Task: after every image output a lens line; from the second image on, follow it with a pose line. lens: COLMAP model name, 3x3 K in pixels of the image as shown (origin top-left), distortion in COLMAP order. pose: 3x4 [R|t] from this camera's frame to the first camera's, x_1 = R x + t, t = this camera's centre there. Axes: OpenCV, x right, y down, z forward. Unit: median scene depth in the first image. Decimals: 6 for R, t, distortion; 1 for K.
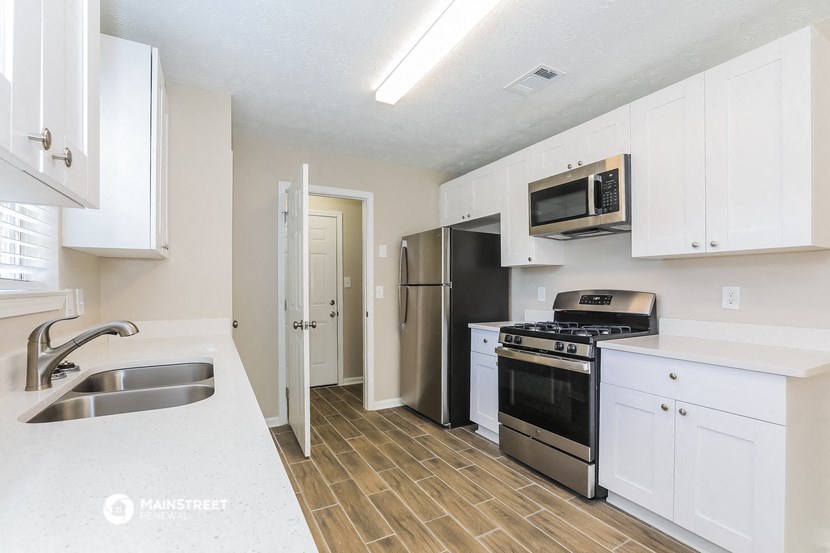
lens RADIAL K [[374.0, 0, 416.3], [0, 374.0, 284.5], [0, 0, 1]] dist [-0.028923, 0.004148]
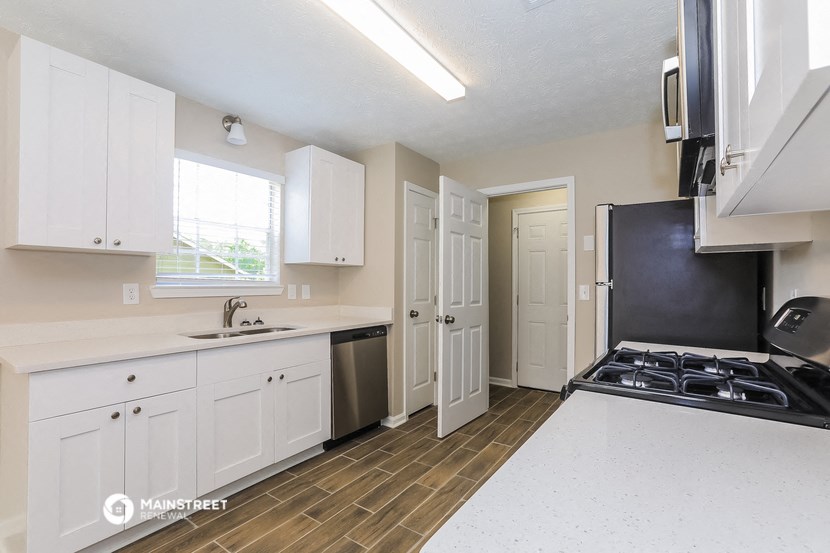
lens RADIAL K [[374.0, 0, 417.8], [0, 374.0, 273.3], [0, 0, 1]] dist [-0.028923, 0.004148]
pose [[0.444654, -0.024057, -0.895379, 0.779006], [-0.001968, 0.999611, -0.027835, 0.002640], [0.895700, 0.014139, 0.444434, 0.494621]]
